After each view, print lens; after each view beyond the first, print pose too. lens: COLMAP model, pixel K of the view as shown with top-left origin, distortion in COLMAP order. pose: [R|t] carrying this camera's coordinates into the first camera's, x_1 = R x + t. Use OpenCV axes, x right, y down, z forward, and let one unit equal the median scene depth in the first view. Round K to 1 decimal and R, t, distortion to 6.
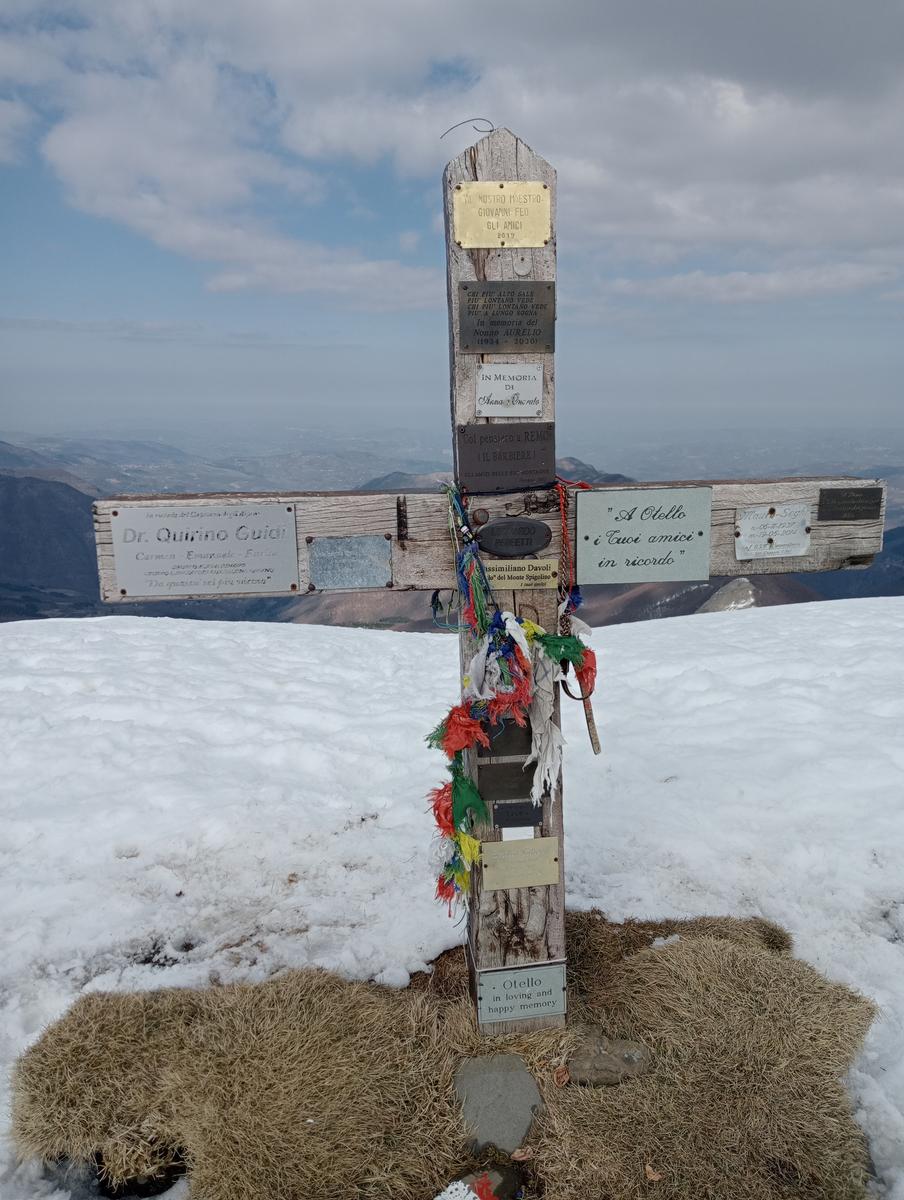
lens RADIAL K [[952.0, 0, 451.2], [0, 952.0, 617.1], [0, 0, 1]] dist [0.075460, -0.126338]
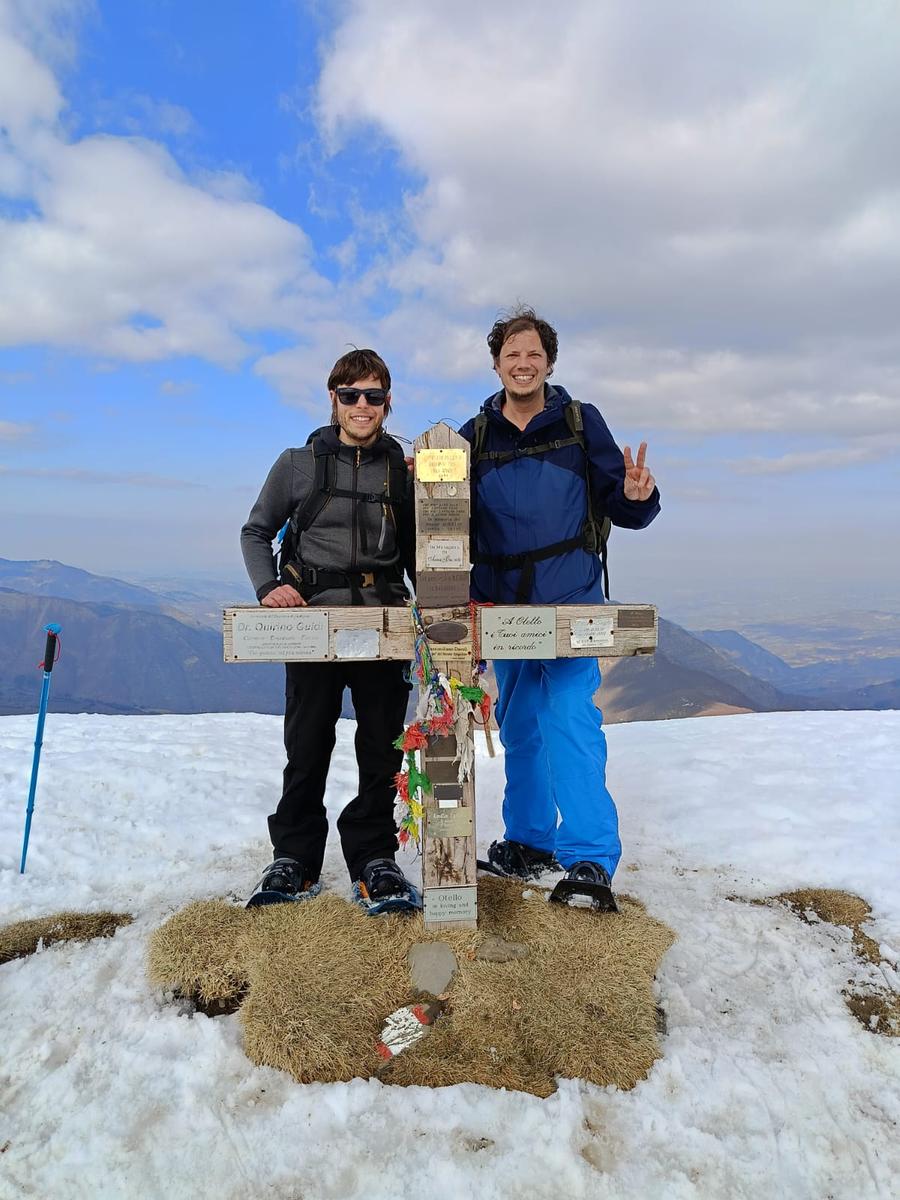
lens RADIAL K [[952.0, 0, 449.2], [0, 952.0, 617.1], [0, 0, 1]] dist [0.075460, -0.126338]
pose [[0.996047, 0.020048, -0.086537, 0.211533], [-0.032701, 0.988540, -0.147375, 0.145325], [0.082591, 0.149622, 0.985288, -0.741524]]
